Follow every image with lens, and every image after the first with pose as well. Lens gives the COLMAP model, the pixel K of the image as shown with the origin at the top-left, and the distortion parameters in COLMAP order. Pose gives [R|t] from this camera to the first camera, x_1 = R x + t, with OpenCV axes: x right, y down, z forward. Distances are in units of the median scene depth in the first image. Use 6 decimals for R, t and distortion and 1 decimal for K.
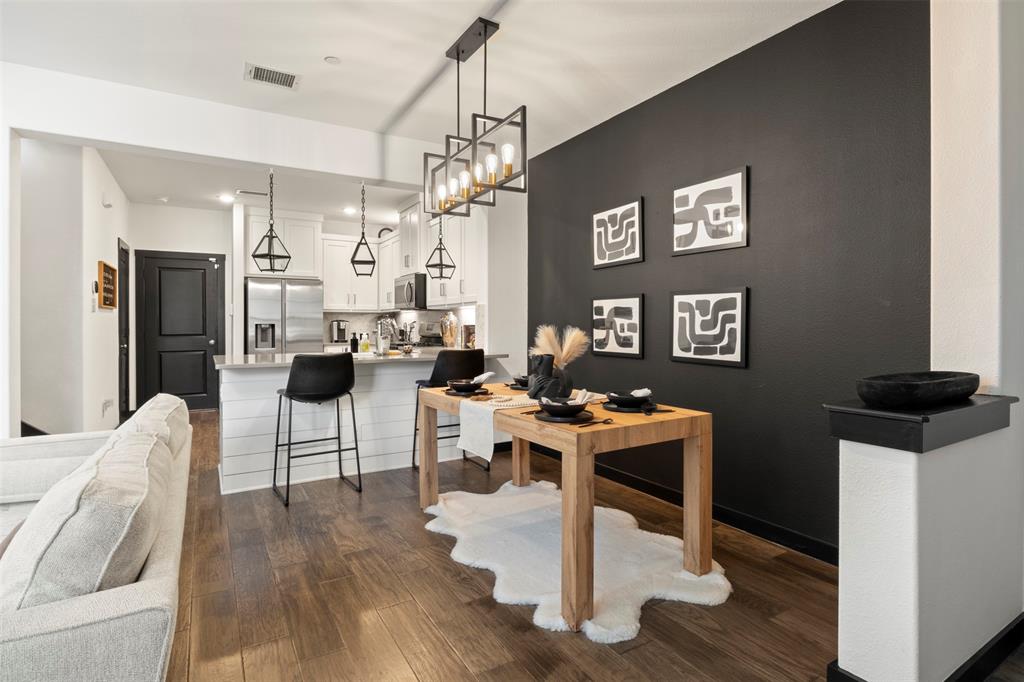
lens RADIAL K [[515.6, 0, 512.8], [0, 515.6, 328.8], [0, 0, 1]] dist [-0.012353, -0.000068]
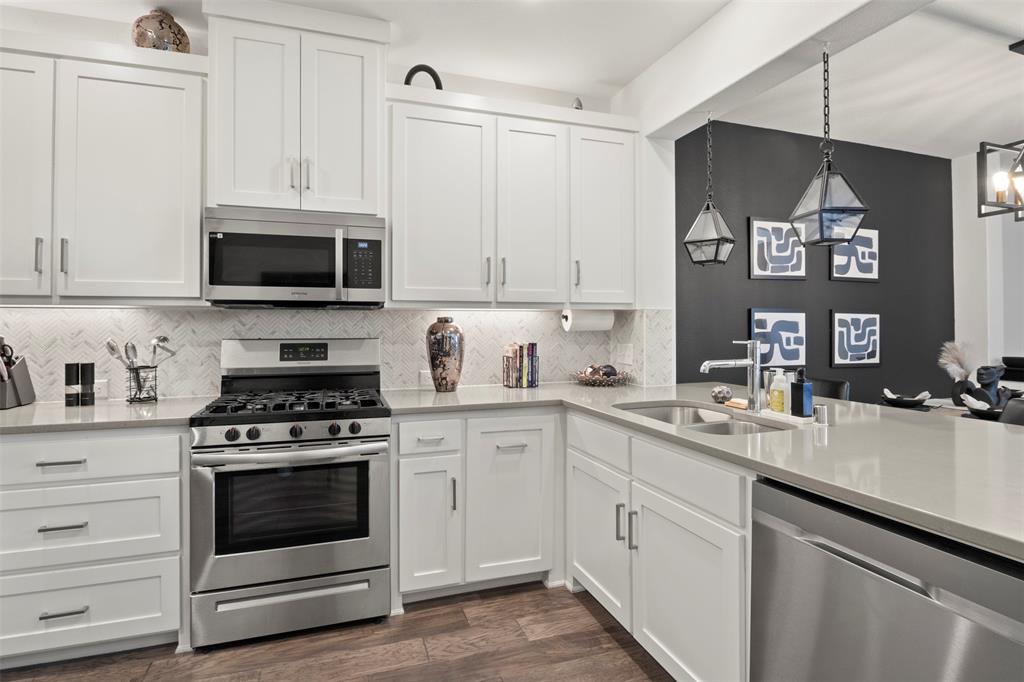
lens RADIAL K [[515.6, 0, 509.4], [0, 515.6, 323.3], [0, 0, 1]] dist [-0.012353, -0.000068]
pose [[0.205596, 0.007134, 0.978611, -0.931173], [0.010434, 0.999901, -0.009481, -0.034504], [-0.978581, 0.012160, 0.205501, 1.374761]]
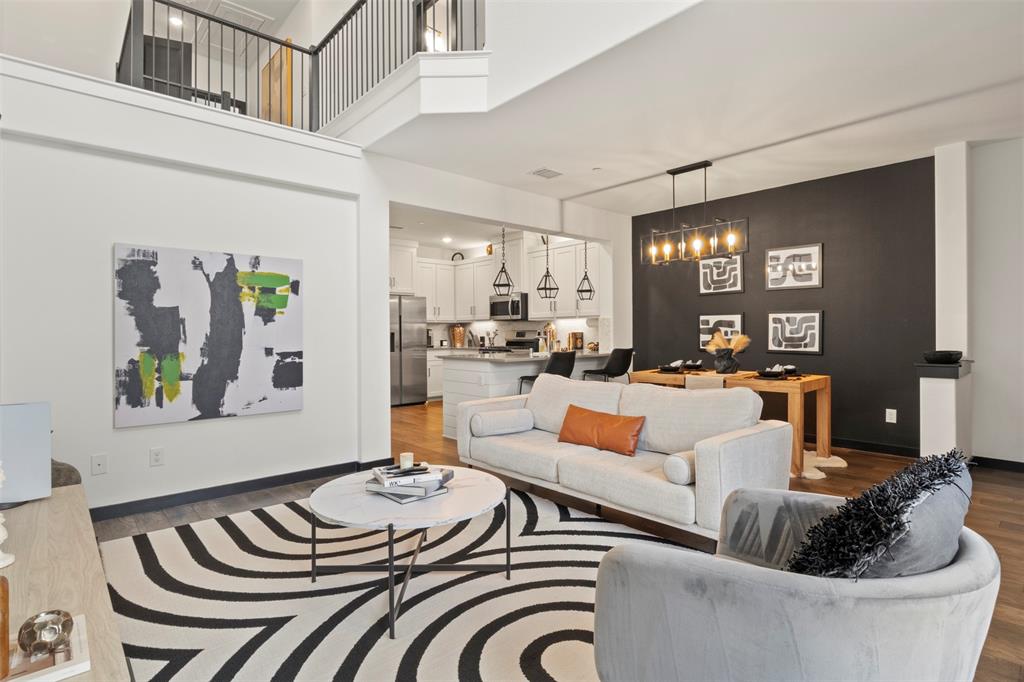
lens RADIAL K [[515.6, 0, 509.5], [0, 515.6, 333.6], [0, 0, 1]] dist [-0.012353, -0.000068]
pose [[0.982245, -0.005276, 0.187531, -0.767490], [0.006528, 0.999960, -0.006062, 0.004070], [-0.187491, 0.007179, 0.982240, -0.450779]]
